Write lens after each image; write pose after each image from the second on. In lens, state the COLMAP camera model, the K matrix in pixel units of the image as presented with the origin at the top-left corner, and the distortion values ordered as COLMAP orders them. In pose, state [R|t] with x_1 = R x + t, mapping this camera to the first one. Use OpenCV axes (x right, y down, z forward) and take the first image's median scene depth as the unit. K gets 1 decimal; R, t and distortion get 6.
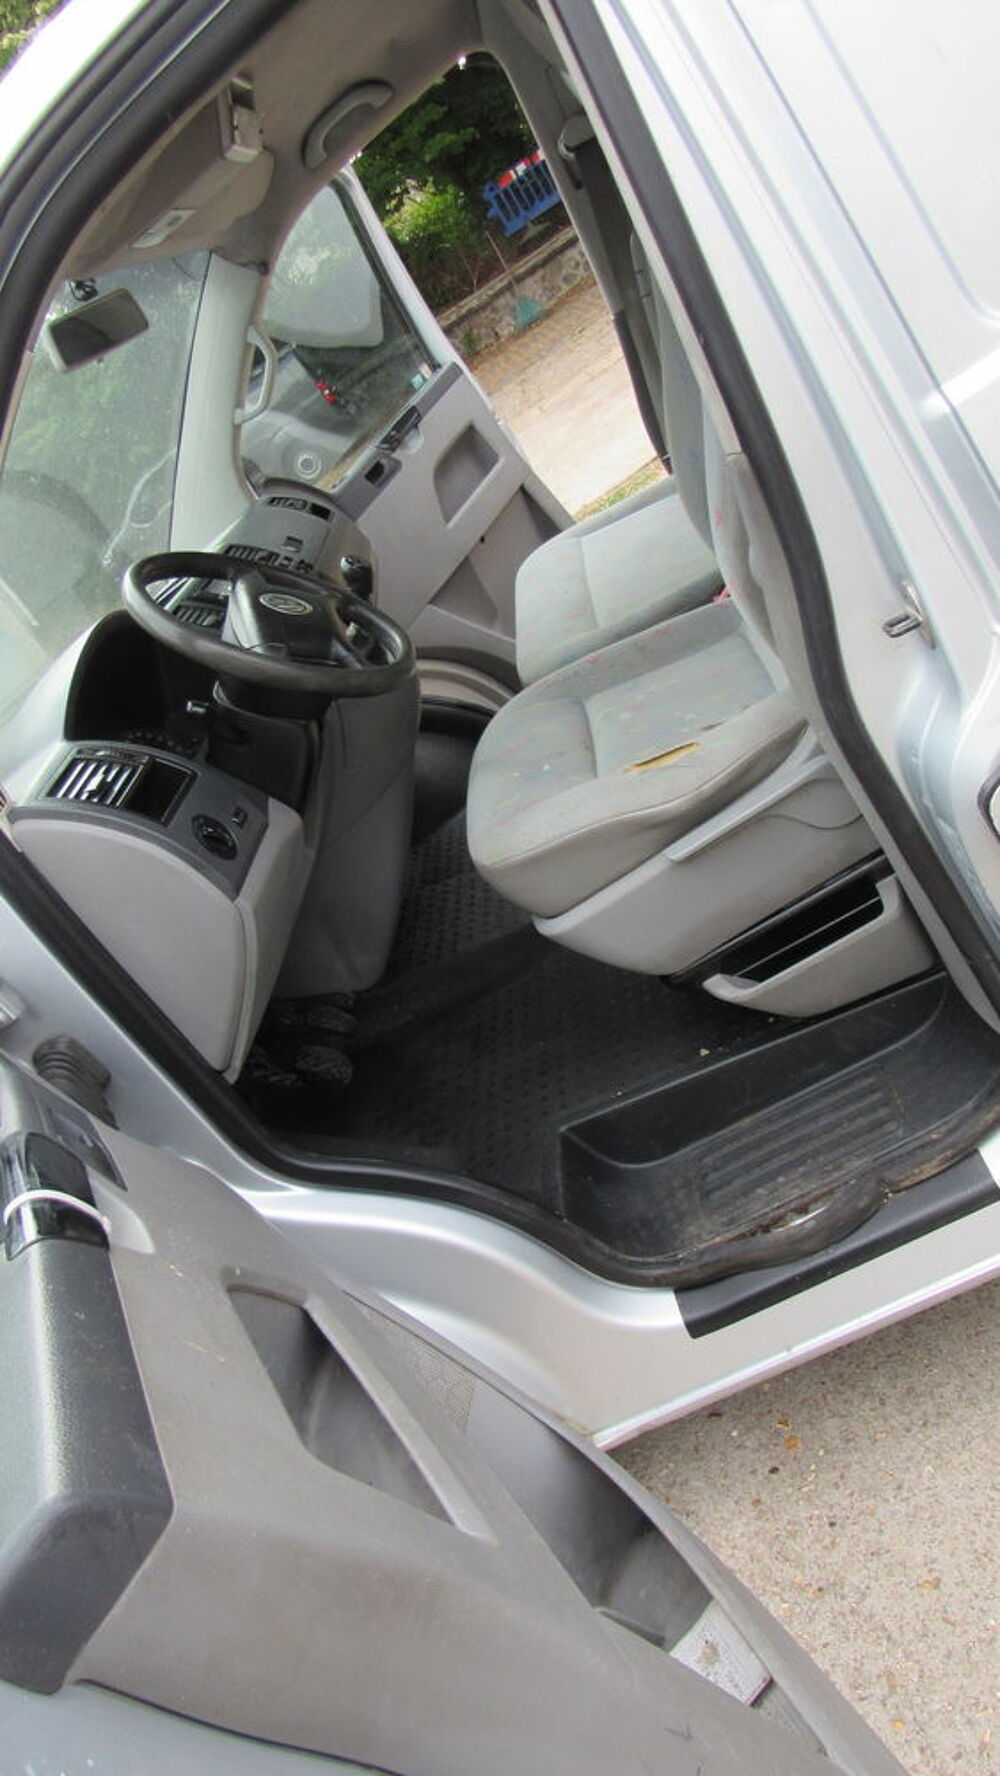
lens RADIAL K [[1259.1, 0, 502.3], [0, 1259.1, 883.9], [0, 0, 1]] dist [-0.020235, 0.000087]
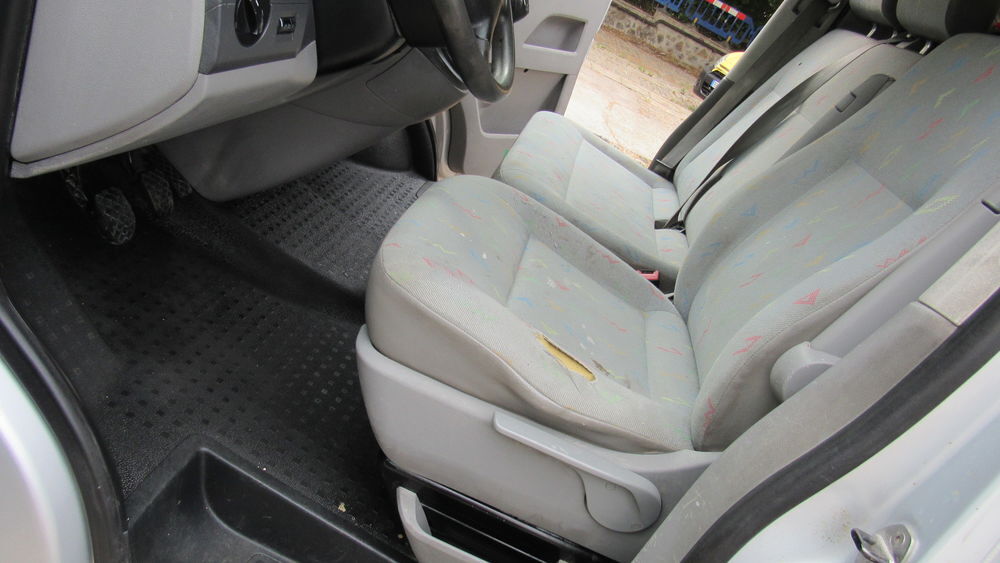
lens RADIAL K [[708.9, 0, 496.8], [0, 708.9, 279.8], [0, 0, 1]] dist [-0.020235, 0.000087]
pose [[0.510852, 0.817376, 0.266319, -0.103038], [-0.819279, 0.556741, -0.137189, -0.005538], [-0.260406, -0.148107, 0.954072, 0.397738]]
